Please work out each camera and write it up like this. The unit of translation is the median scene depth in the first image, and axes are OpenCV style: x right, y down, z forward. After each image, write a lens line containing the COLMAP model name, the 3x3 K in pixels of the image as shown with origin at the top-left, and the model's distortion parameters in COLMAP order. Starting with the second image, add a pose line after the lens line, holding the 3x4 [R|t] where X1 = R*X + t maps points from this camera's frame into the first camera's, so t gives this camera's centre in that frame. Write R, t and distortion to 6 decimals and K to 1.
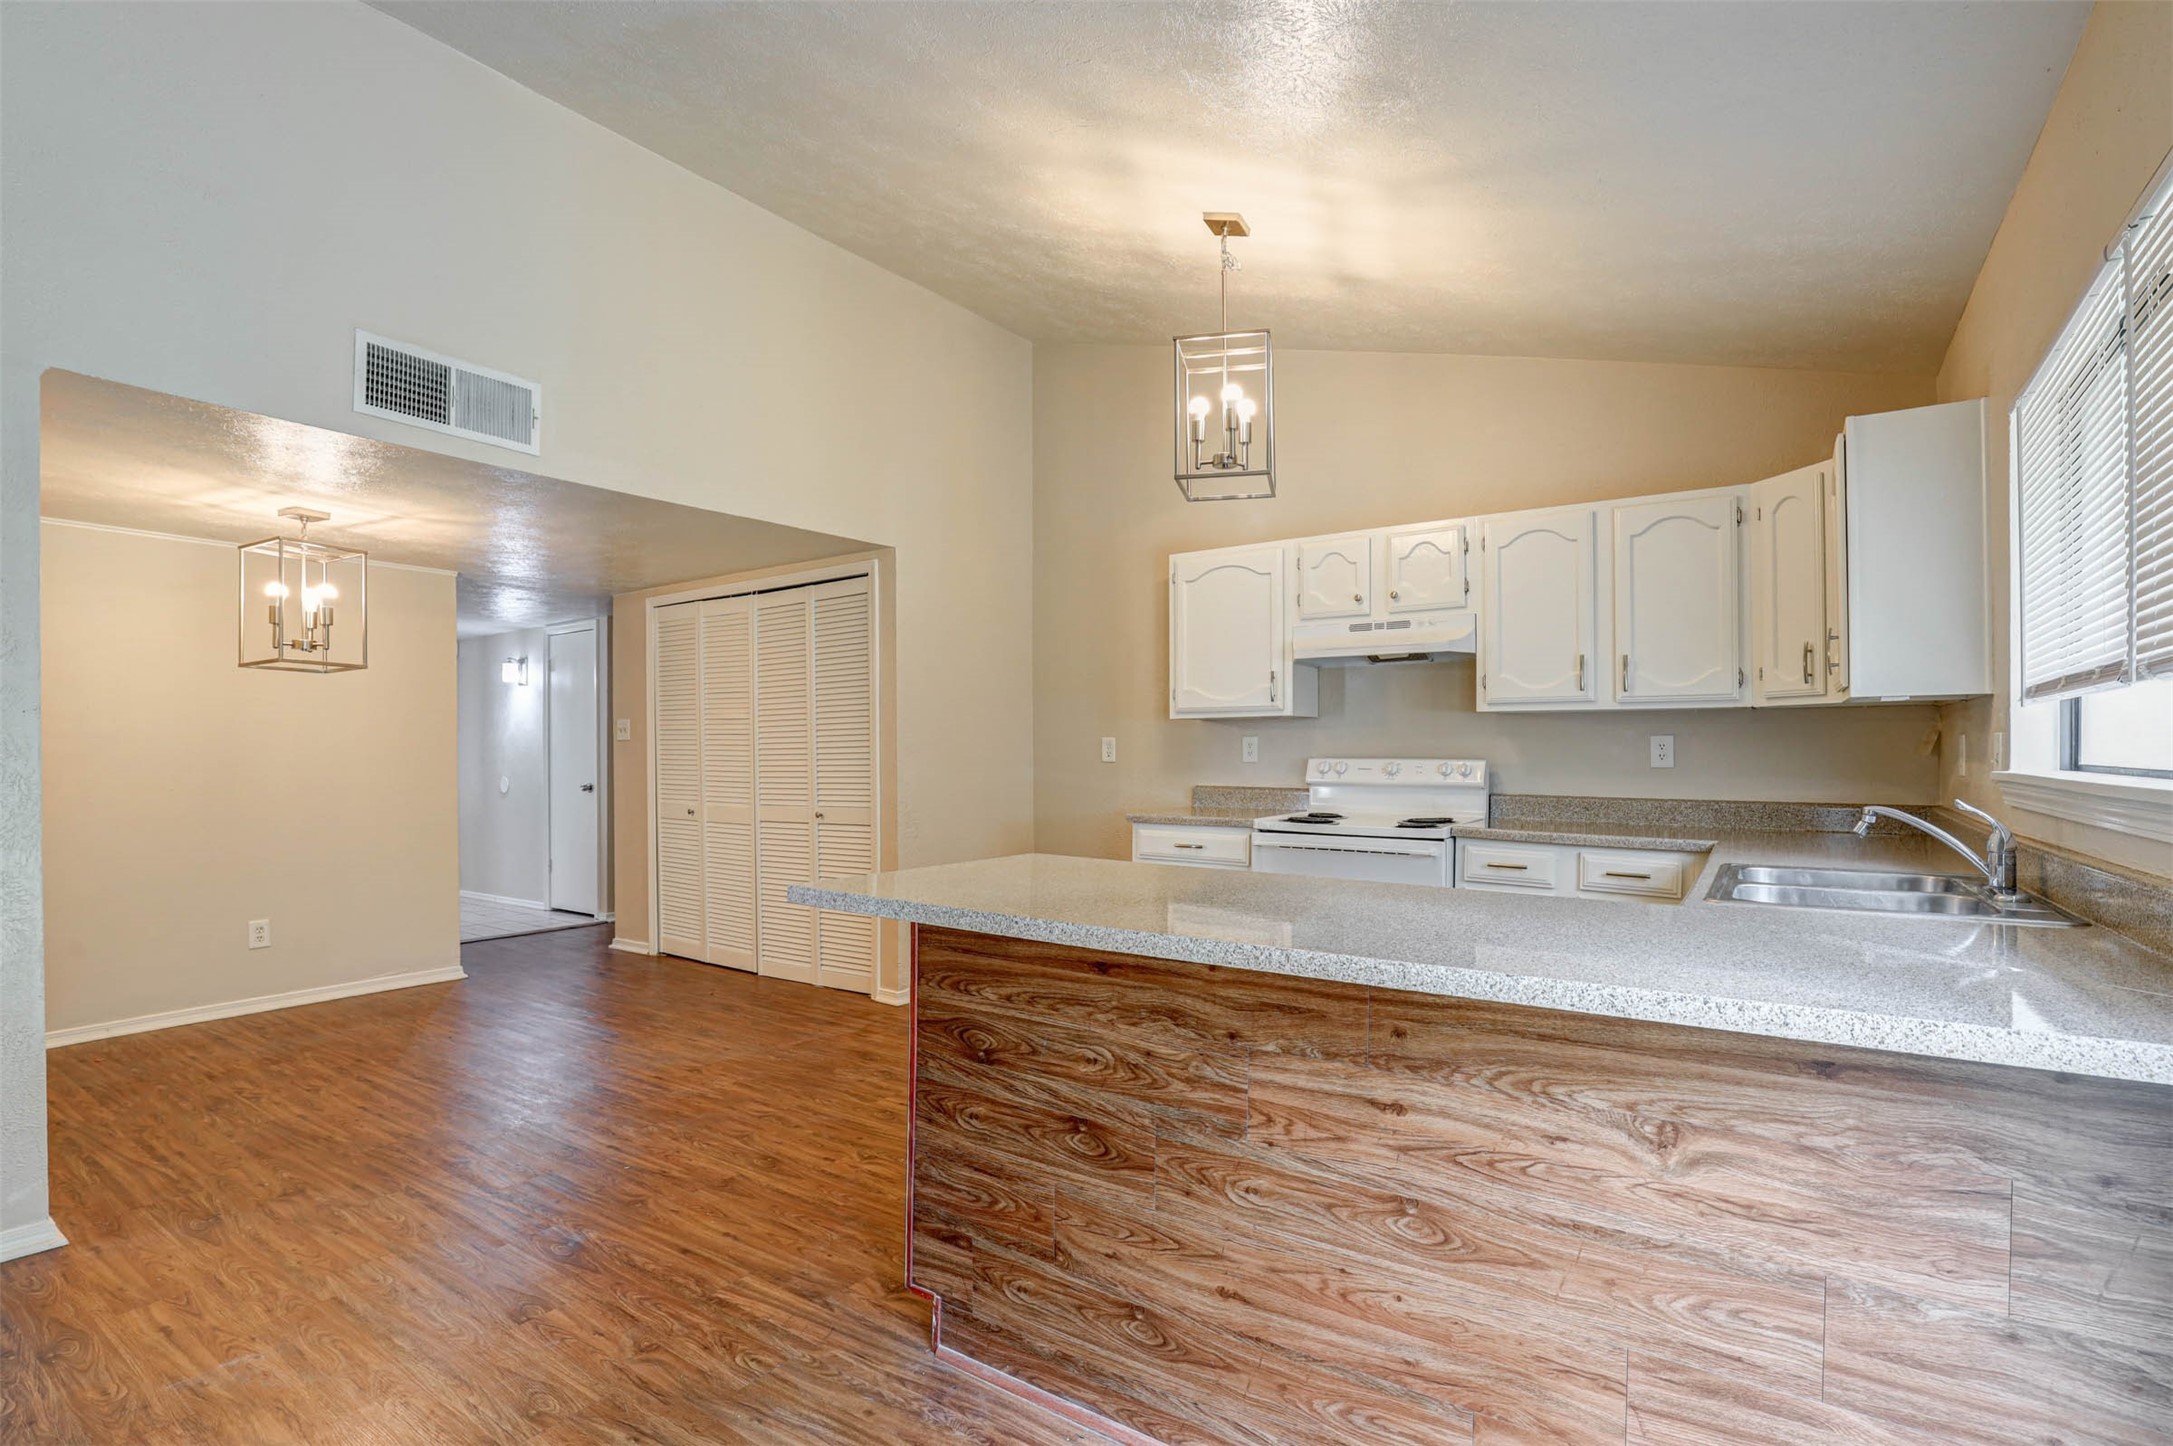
lens RADIAL K [[1018.1, 0, 1081.5], [0, 1018.1, 739.1], [0, 0, 1]] dist [-0.025206, 0.004615]
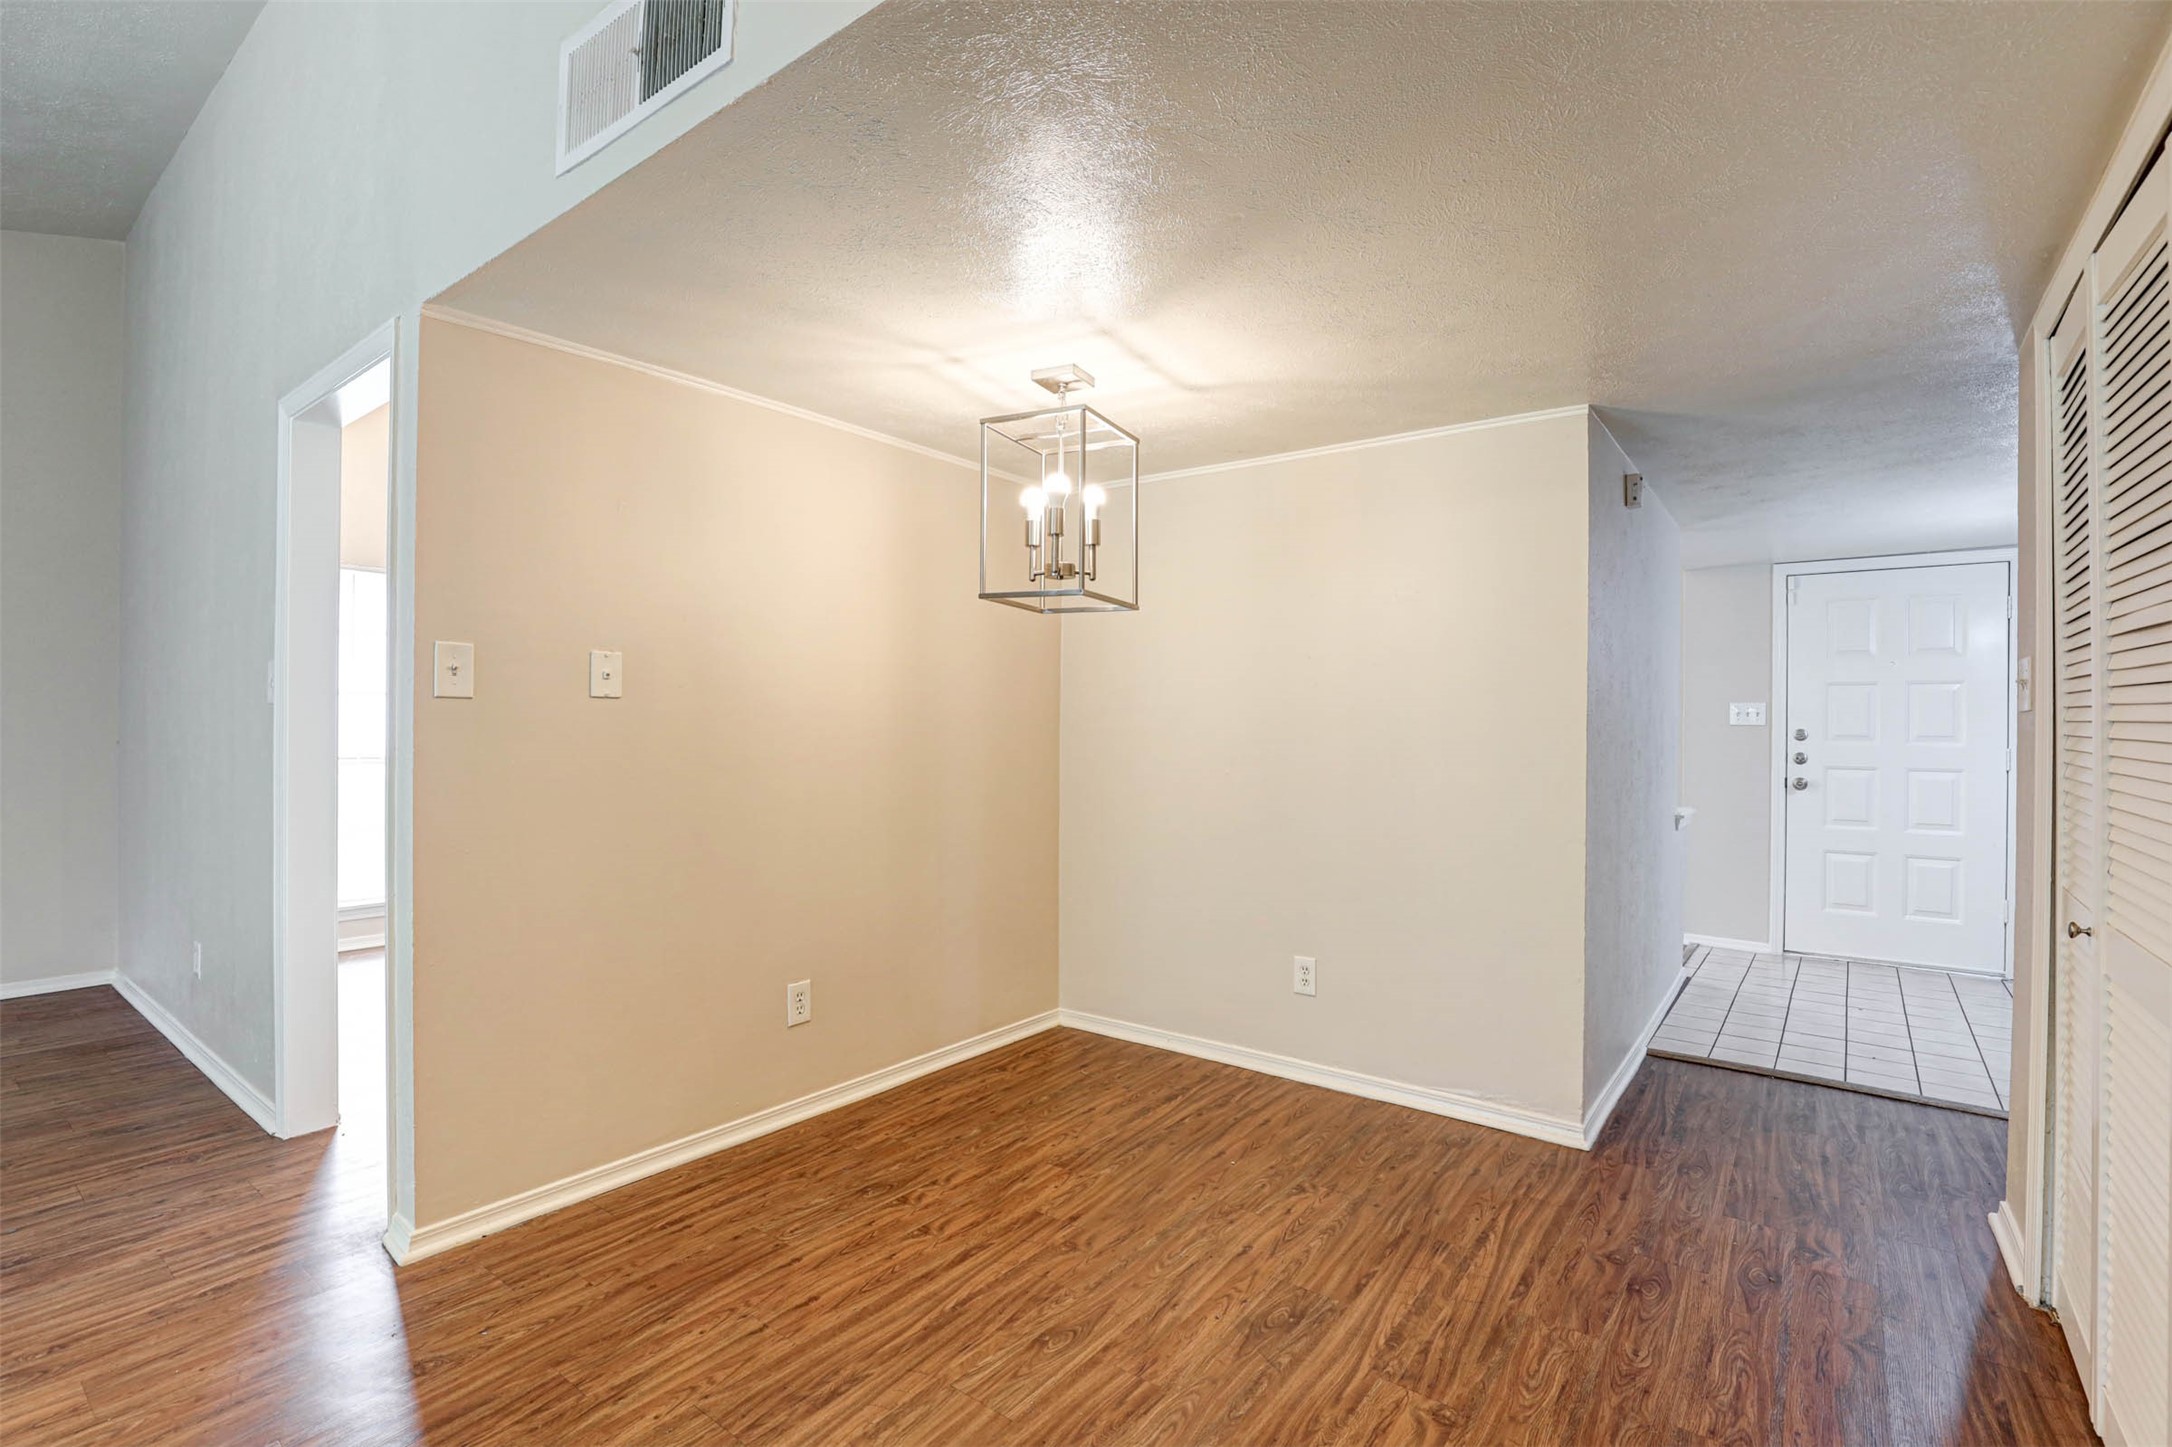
lens RADIAL K [[1017.6, 0, 1074.0], [0, 1017.6, 722.2], [0, 0, 1]] dist [-0.025206, 0.004615]
pose [[-0.029077, -0.002985, -0.999573, -0.095992], [-0.003294, 0.999990, -0.002890, 0.016863], [0.999572, 0.003208, -0.029086, 1.004708]]
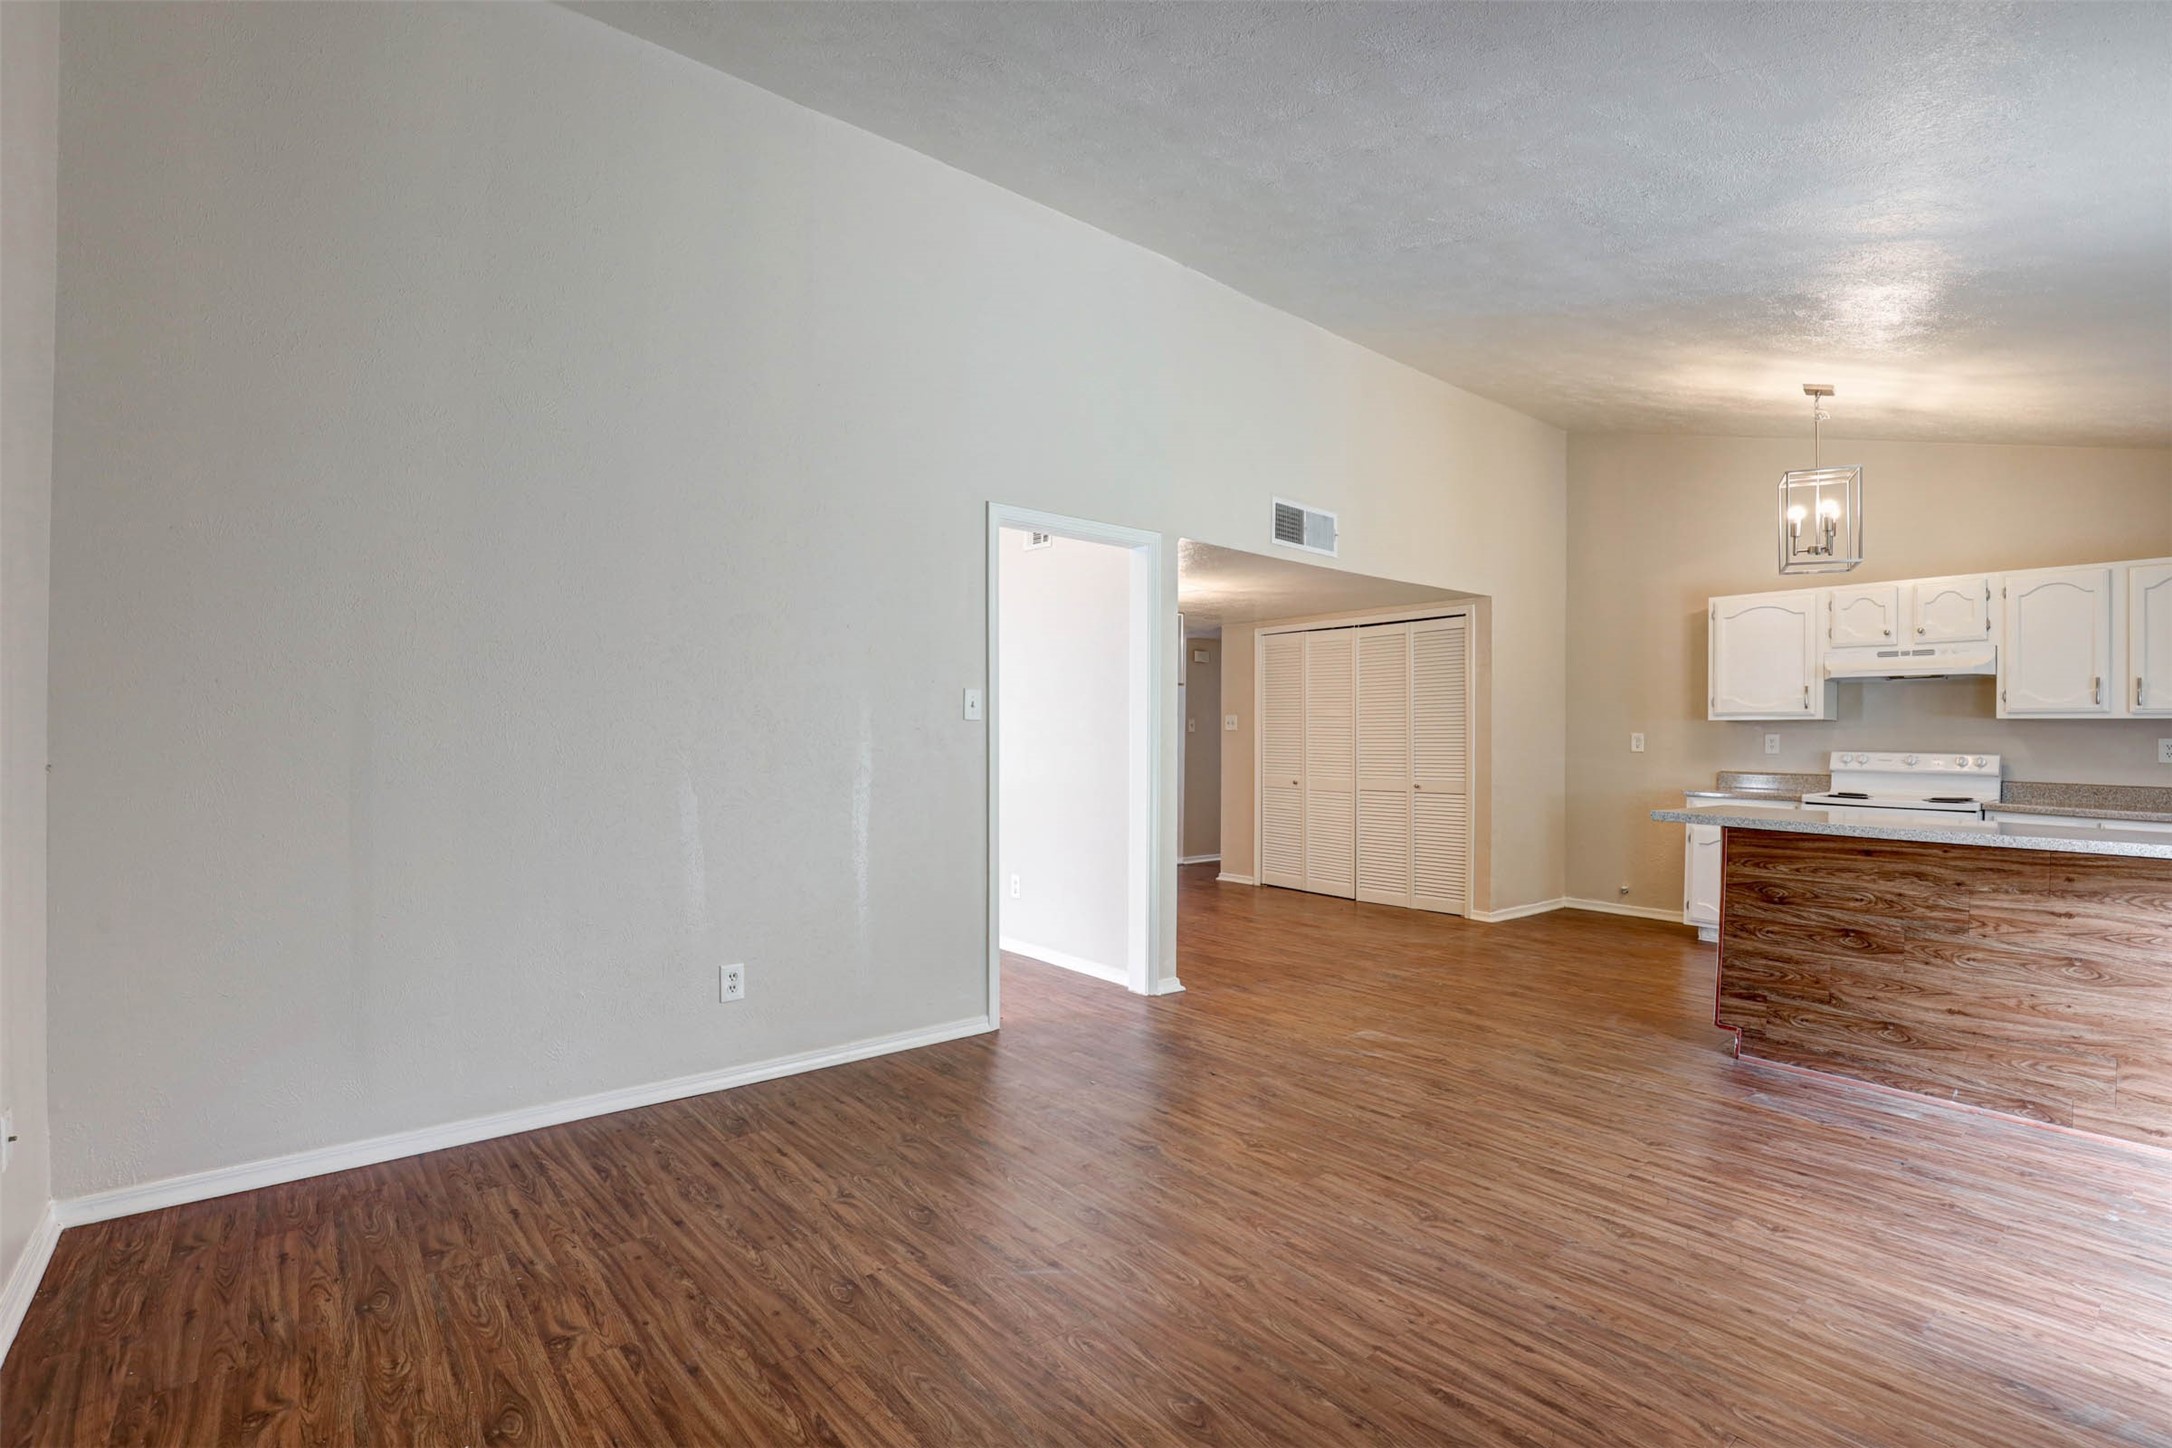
lens RADIAL K [[1017.6, 0, 1068.7], [0, 1017.6, 723.9], [0, 0, 1]] dist [-0.025206, 0.004615]
pose [[0.963879, 0.010588, -0.266131, -0.452123], [-0.011928, 0.999923, -0.003420, -0.000852], [0.266074, 0.006471, 0.963931, -0.612964]]
